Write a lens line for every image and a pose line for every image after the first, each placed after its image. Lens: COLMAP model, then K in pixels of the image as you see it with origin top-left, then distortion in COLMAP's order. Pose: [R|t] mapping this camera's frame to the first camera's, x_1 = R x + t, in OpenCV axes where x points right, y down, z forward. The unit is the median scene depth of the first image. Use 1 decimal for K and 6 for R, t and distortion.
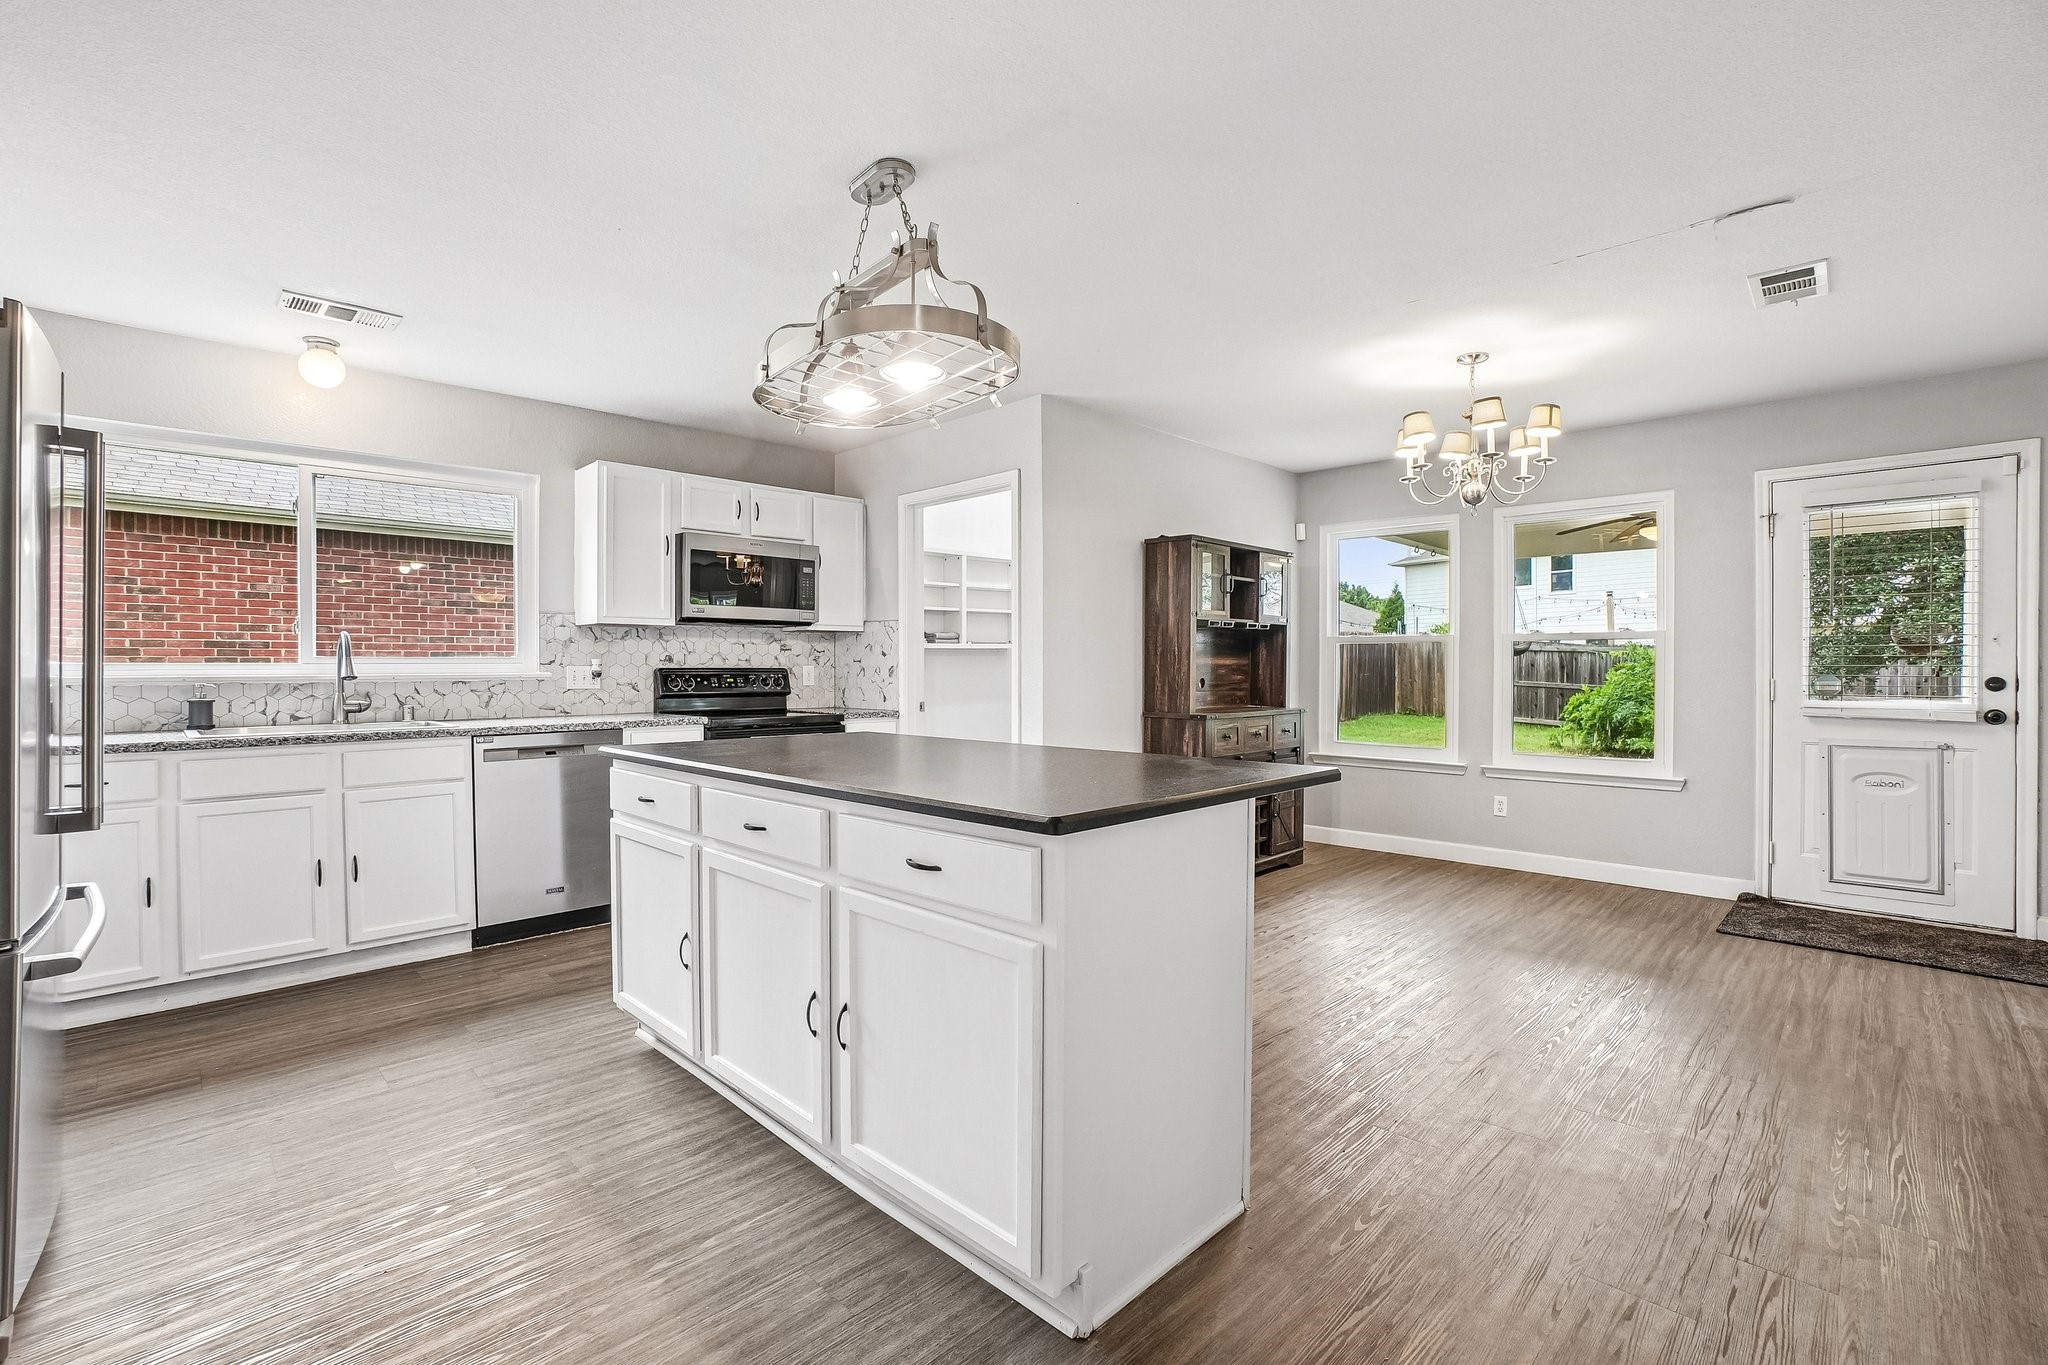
lens RADIAL K [[905.5, 0, 1011.1], [0, 905.5, 675.3], [0, 0, 1]] dist [-0.063773, 0.022114]
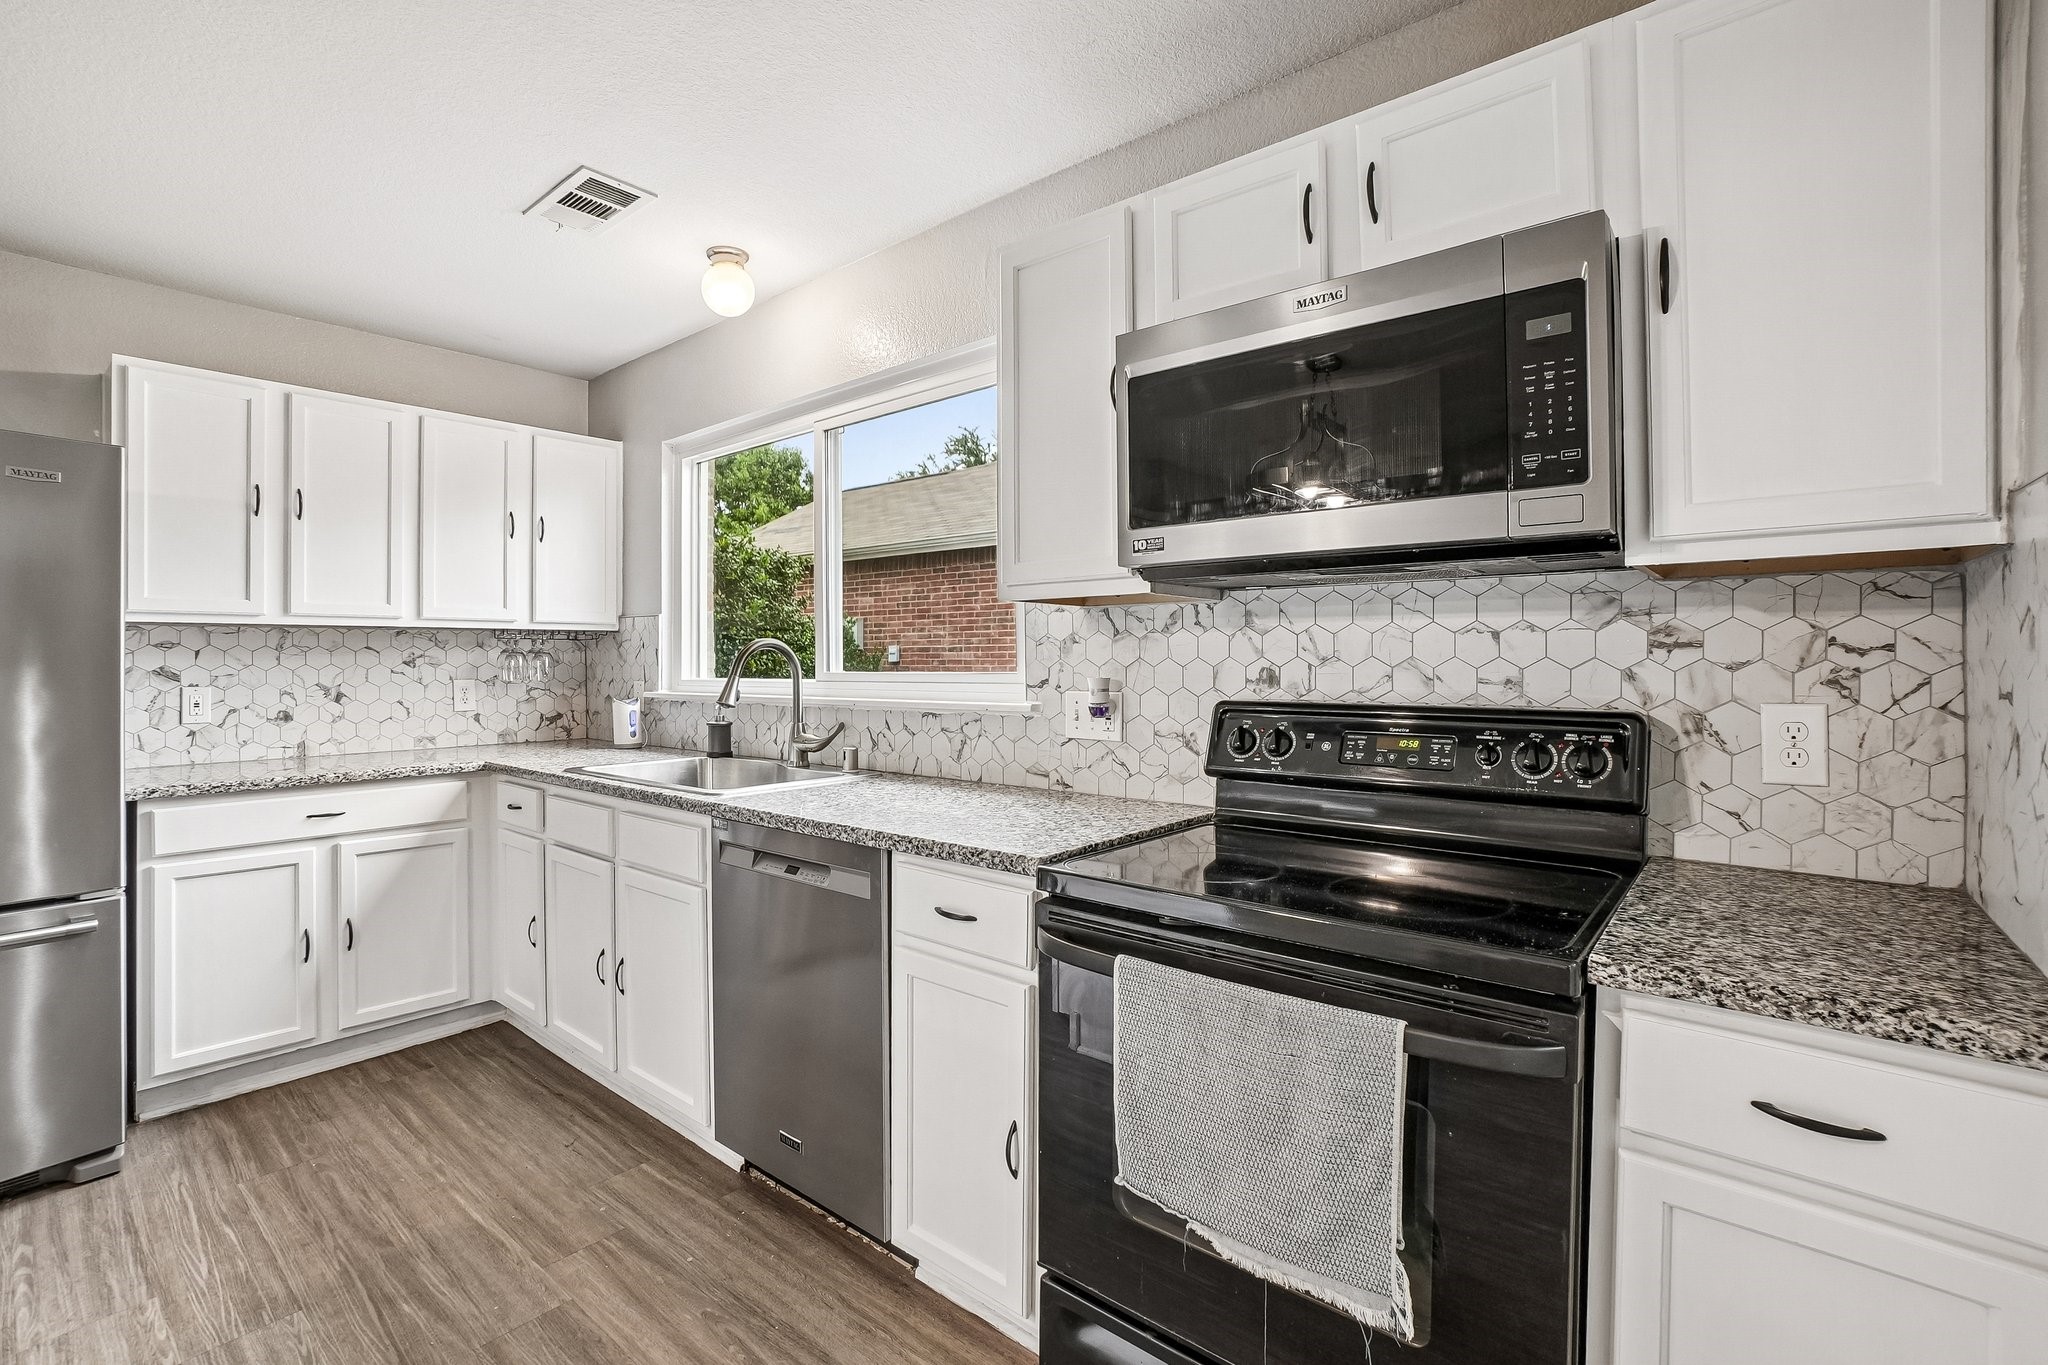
lens RADIAL K [[925.1, 0, 1011.9], [0, 925.1, 660.5], [0, 0, 1]] dist [-0.068056, 0.025531]
pose [[0.087773, 0.000888, -0.996140, 0.008145], [-0.004816, 0.999988, 0.000467, -0.026221], [0.996129, 0.004756, 0.087776, 0.888283]]
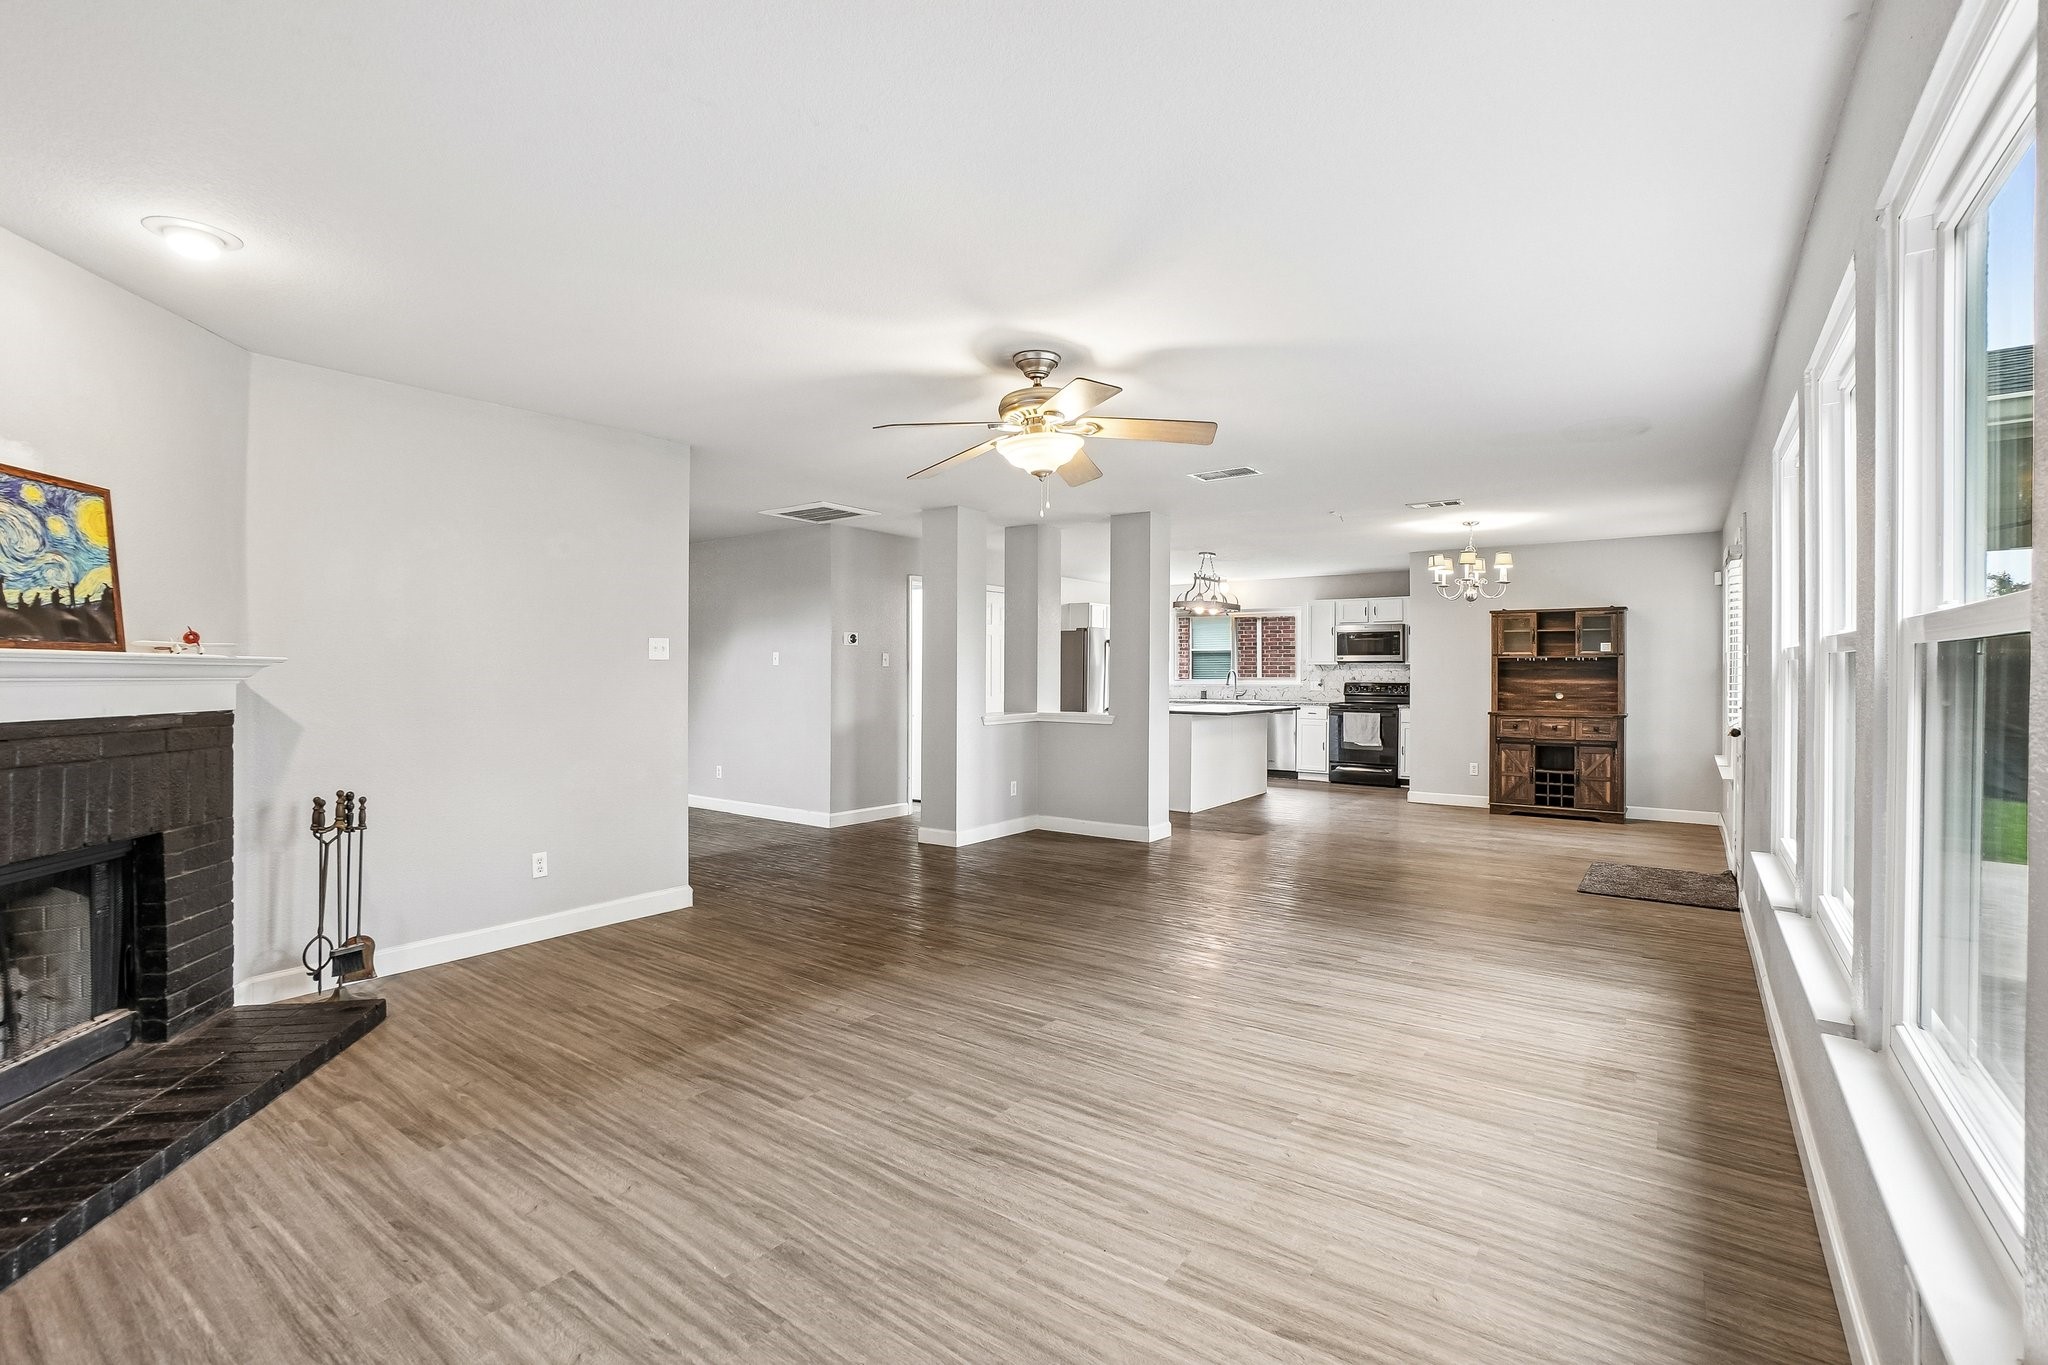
lens RADIAL K [[920.9, 0, 1024.0], [0, 920.9, 682.5], [0, 0, 1]] dist [-0.058026, 0.020059]
pose [[0.157734, 0.011268, -0.987417, 1.839345], [-0.010630, 0.999896, 0.009712, -0.022174], [0.987424, 0.008964, 0.157838, -0.194080]]
